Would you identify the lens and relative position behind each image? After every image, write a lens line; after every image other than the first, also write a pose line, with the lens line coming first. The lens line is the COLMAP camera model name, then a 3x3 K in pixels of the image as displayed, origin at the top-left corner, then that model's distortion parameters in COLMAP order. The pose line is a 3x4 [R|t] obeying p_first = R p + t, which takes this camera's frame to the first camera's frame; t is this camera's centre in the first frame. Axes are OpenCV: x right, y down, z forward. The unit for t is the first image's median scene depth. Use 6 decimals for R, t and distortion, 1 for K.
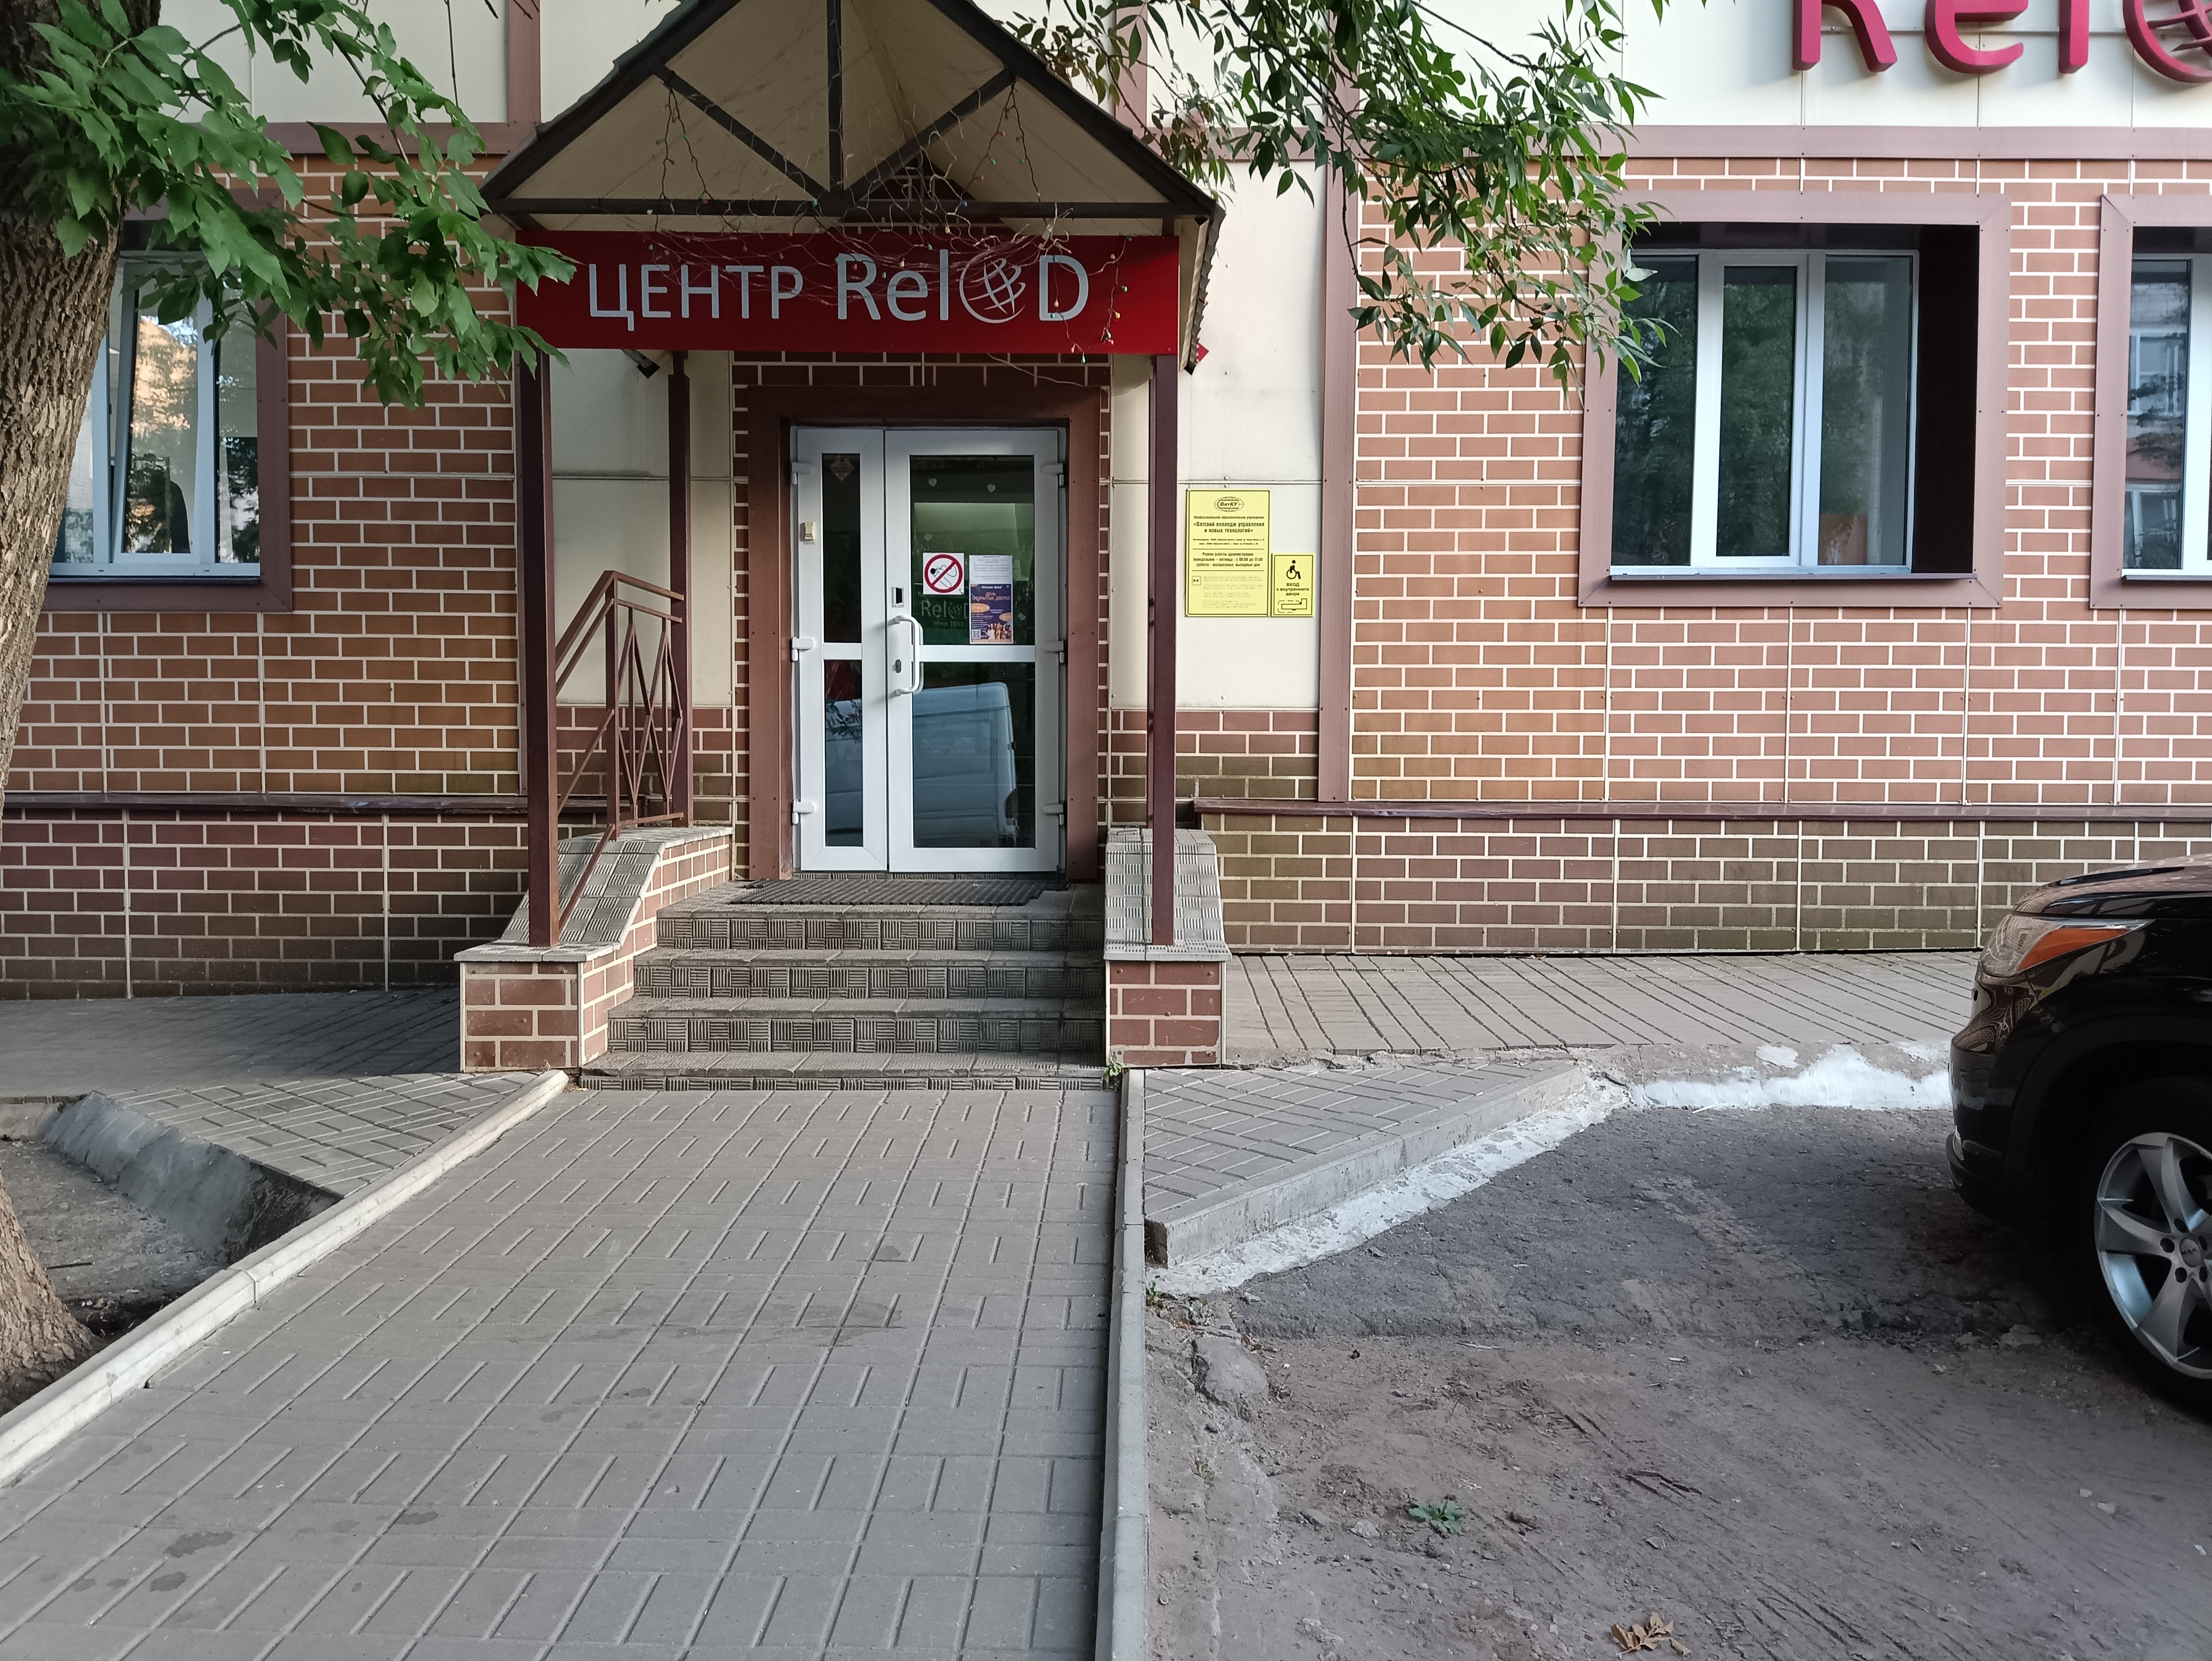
lens RADIAL K [[1627.3, 0, 1106.0], [0, 1627.3, 830.5], [0, 0, 1]] dist [0.064885, -0.005356]
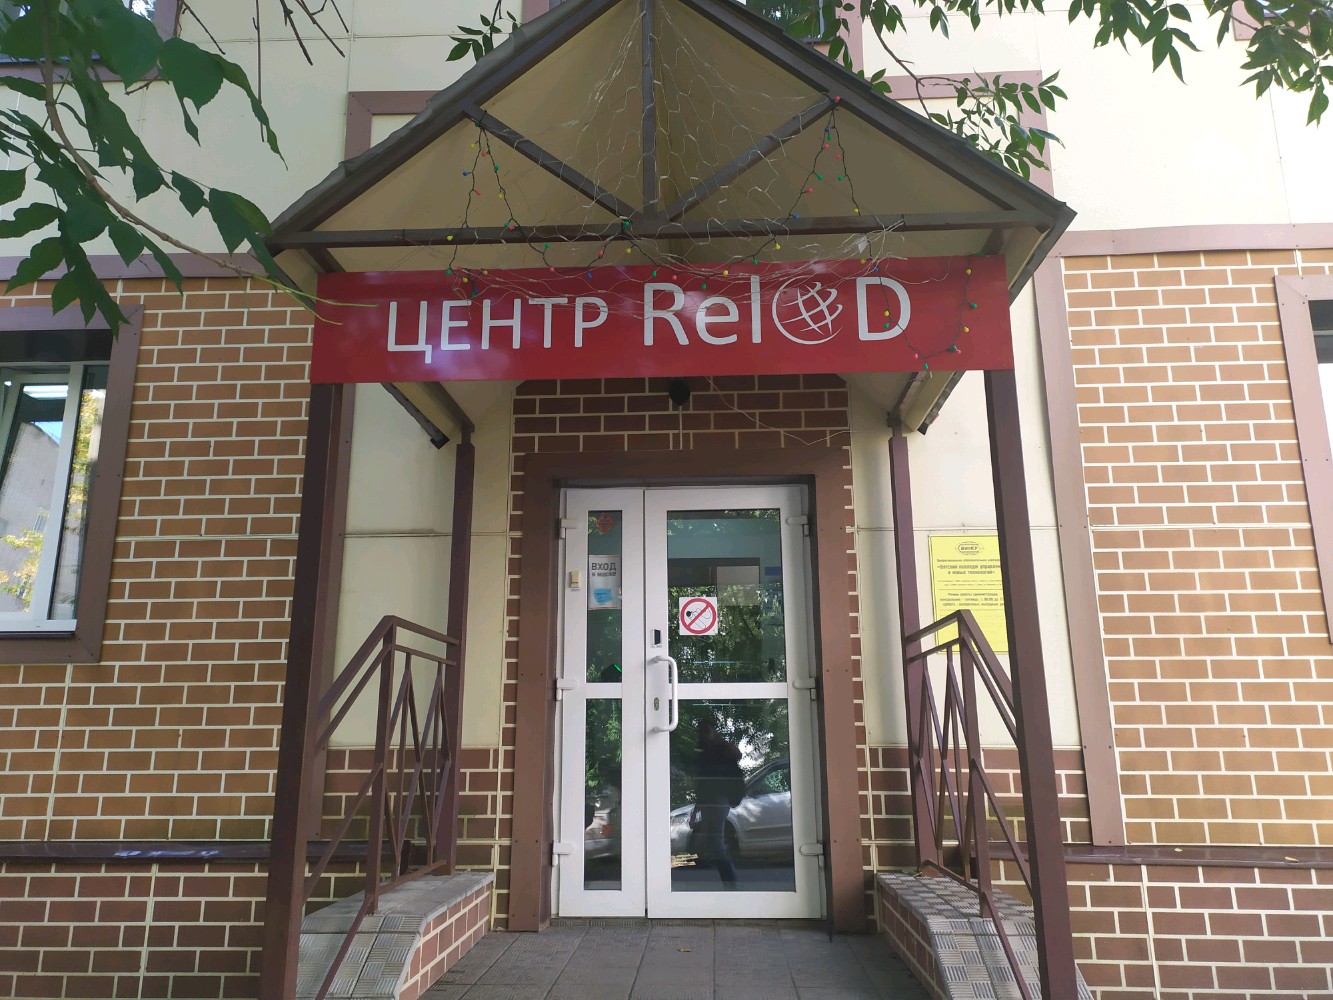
lens RADIAL K [[1070.1, 0, 666.5], [0, 1070.1, 500.0], [0, 0, 1]] dist [0.079736, -0.100881]
pose [[0.998753, -0.017038, -0.046936, -0.089081], [0.003788, 0.963131, -0.269005, -0.042998], [0.049789, 0.268492, 0.961994, 0.310927]]
